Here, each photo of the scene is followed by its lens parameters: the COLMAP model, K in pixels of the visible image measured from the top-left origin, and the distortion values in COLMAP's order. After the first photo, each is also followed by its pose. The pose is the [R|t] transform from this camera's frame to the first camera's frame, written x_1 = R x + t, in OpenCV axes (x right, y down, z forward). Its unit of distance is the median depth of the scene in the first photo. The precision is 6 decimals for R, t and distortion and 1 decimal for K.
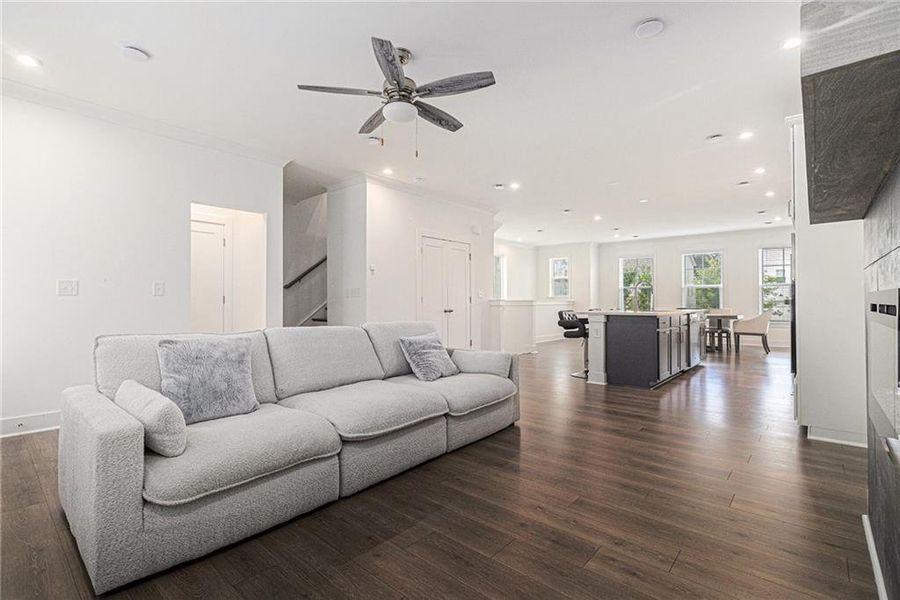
lens RADIAL K [[420.1, 0, 449.1], [0, 420.1, 297.0], [0, 0, 1]] dist [0.004618, -0.001008]
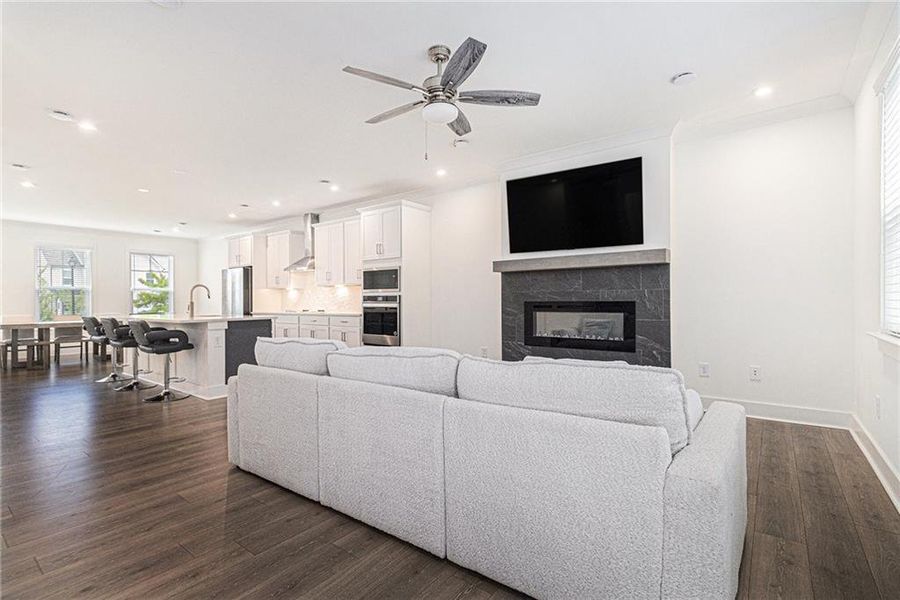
lens RADIAL K [[420.1, 0, 455.9], [0, 420.1, 303.7], [0, 0, 1]] dist [0.004618, -0.001008]
pose [[-0.071024, -0.005973, 0.997457, -0.308311], [-0.000388, 0.999982, 0.005960, -0.000778], [-0.997474, 0.000036, -0.071025, 0.292495]]
